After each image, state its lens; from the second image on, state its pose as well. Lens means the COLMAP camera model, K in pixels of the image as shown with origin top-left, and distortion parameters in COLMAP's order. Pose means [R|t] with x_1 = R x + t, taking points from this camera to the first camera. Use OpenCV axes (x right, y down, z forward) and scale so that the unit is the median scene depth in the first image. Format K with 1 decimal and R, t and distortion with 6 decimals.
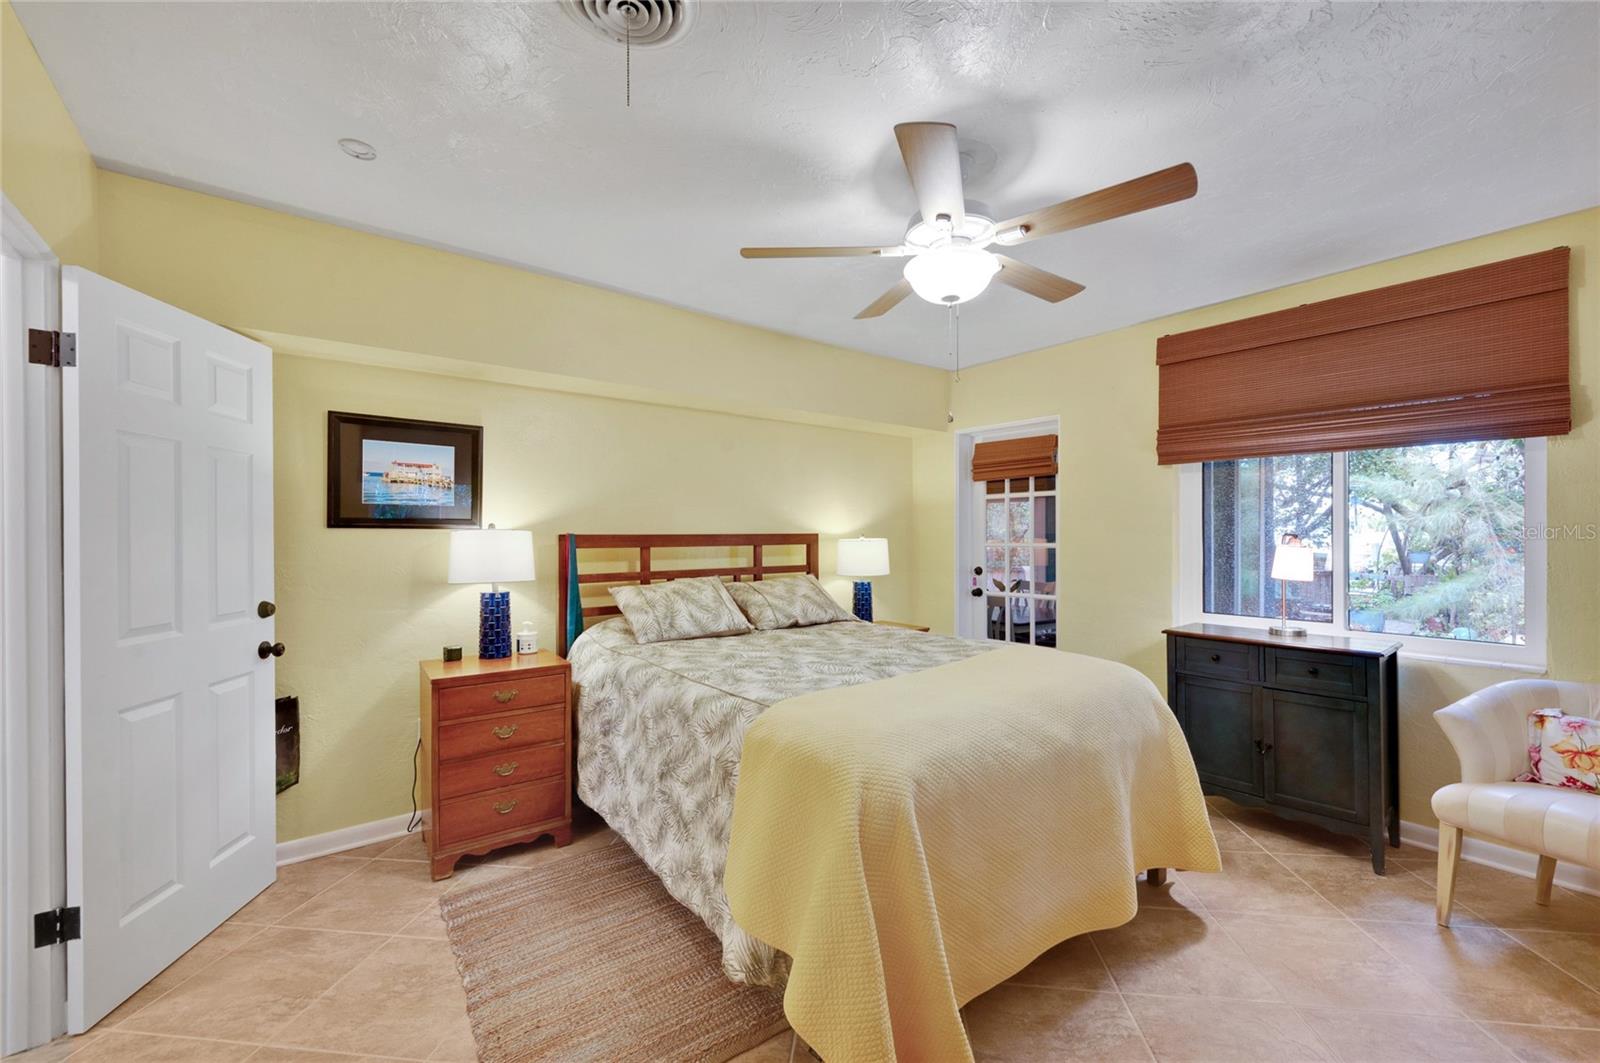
lens RADIAL K [[639.6, 0, 795.7], [0, 639.6, 532.5], [0, 0, 1]] dist [-0.000357, 0.000924]
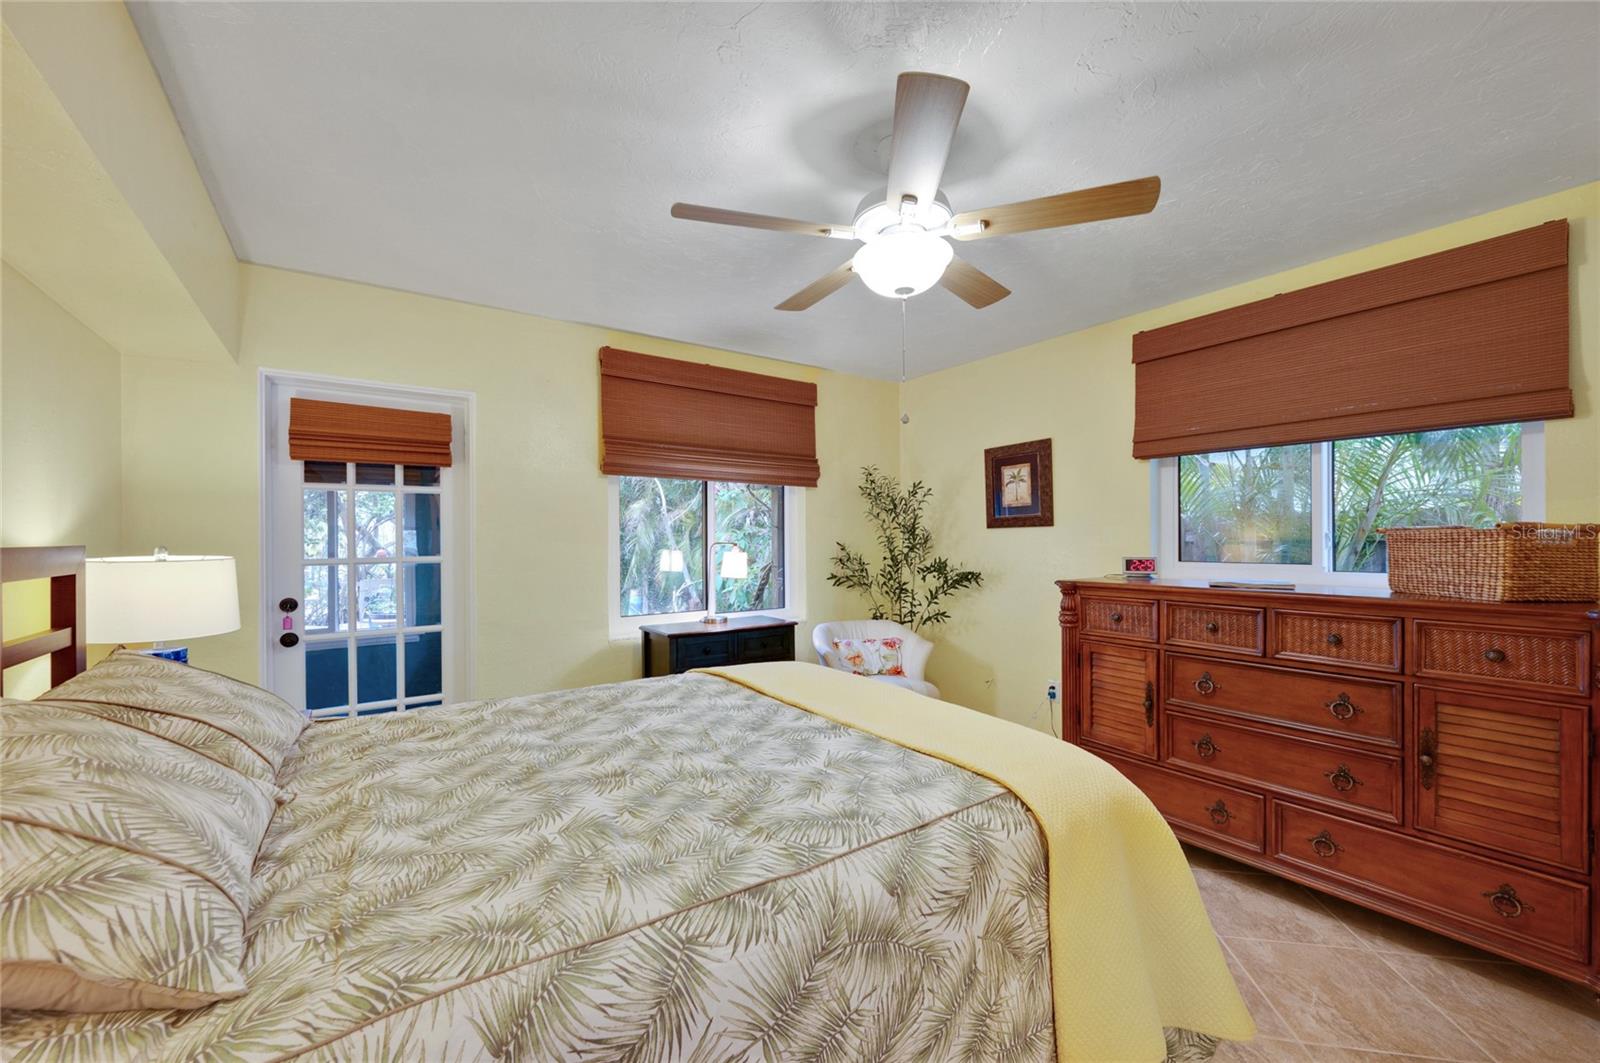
lens RADIAL K [[639.6, 0, 790.2], [0, 639.6, 535.3], [0, 0, 1]] dist [-0.000357, 0.000924]
pose [[0.054036, 0.007724, 0.998509, -0.414176], [0.001816, 0.999968, -0.007834, -0.001624], [-0.998537, 0.002237, 0.054021, 0.662745]]
